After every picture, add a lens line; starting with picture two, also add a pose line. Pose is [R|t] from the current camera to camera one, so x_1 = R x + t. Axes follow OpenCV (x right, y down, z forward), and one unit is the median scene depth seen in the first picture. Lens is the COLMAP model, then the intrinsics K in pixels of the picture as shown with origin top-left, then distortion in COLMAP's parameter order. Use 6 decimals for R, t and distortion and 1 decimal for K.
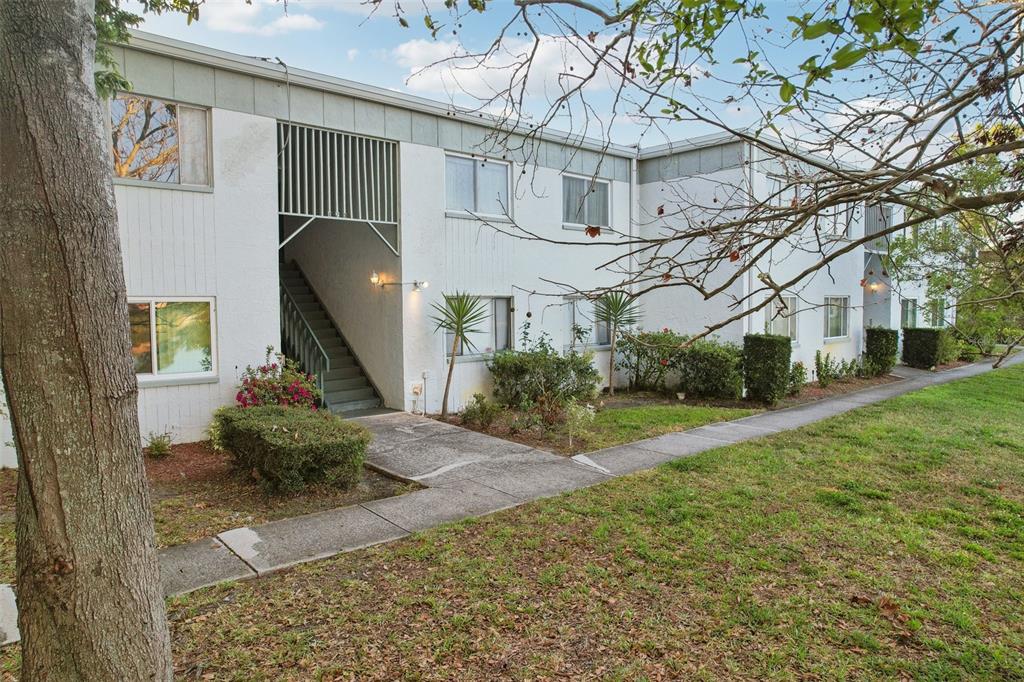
lens RADIAL K [[660.6, 0, 508.3], [0, 660.6, 338.5], [0, 0, 1]] dist [-0.039190, 0.024478]
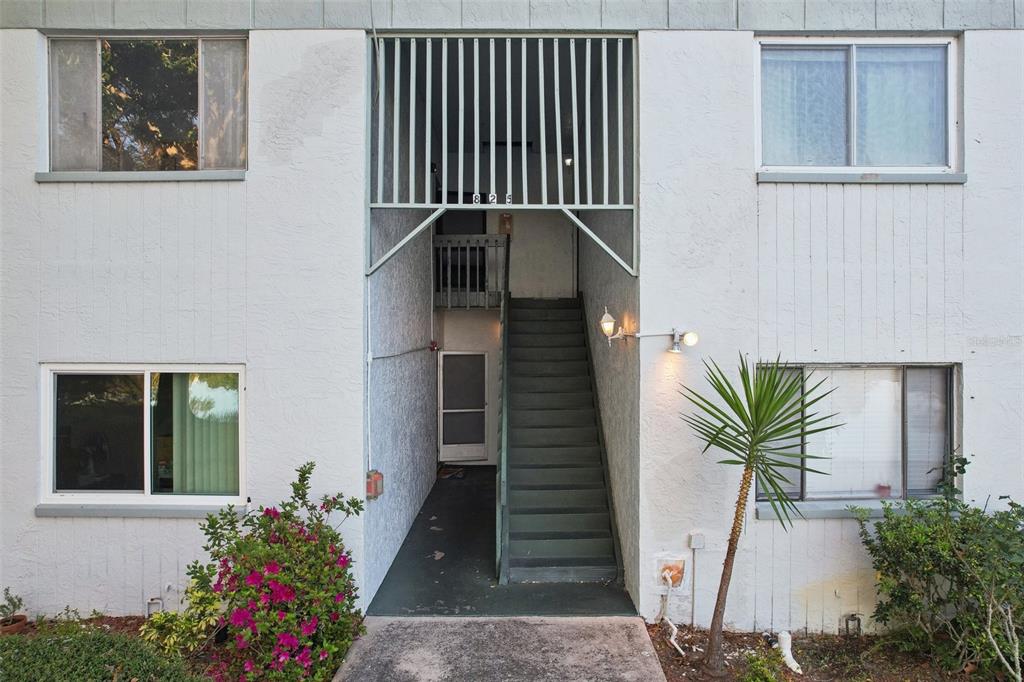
lens RADIAL K [[660.6, 0, 508.6], [0, 660.6, 334.2], [0, 0, 1]] dist [-0.039190, 0.024478]
pose [[0.743510, 0.008154, -0.668675, 0.080049], [-0.043254, 0.998418, -0.035919, -0.066197], [0.667324, 0.055628, 0.742687, 0.617461]]
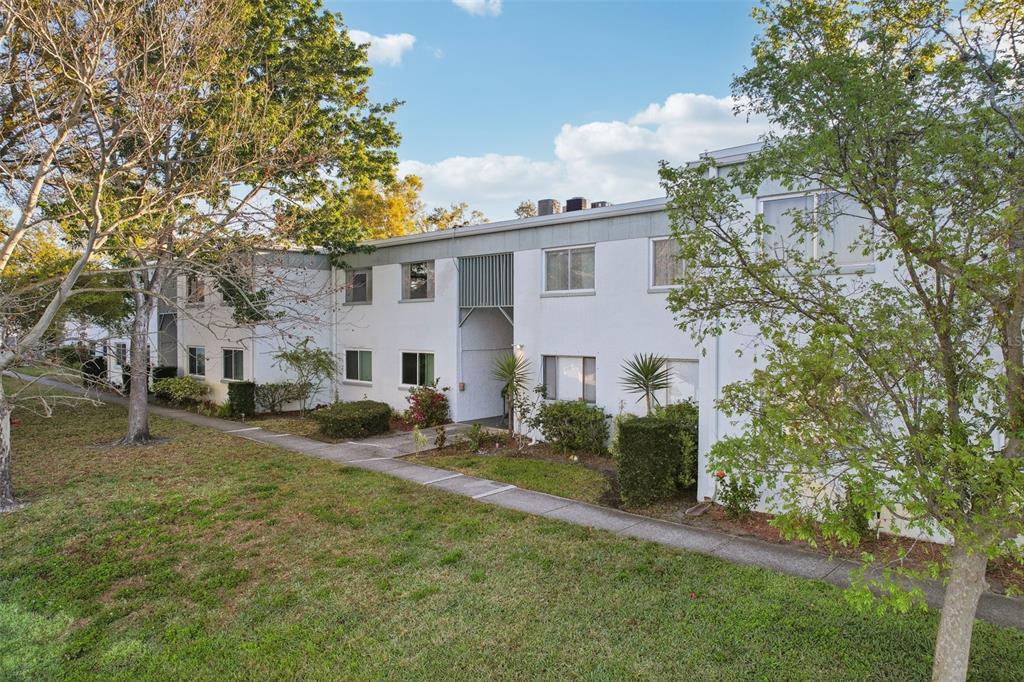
lens RADIAL K [[660.6, 0, 507.4], [0, 660.6, 344.4], [0, 0, 1]] dist [-0.039190, 0.024478]
pose [[0.084706, 0.029692, -0.995963, 1.369910], [-0.057802, 0.998019, 0.024838, -0.126169], [0.994728, 0.055464, 0.086255, 0.883306]]
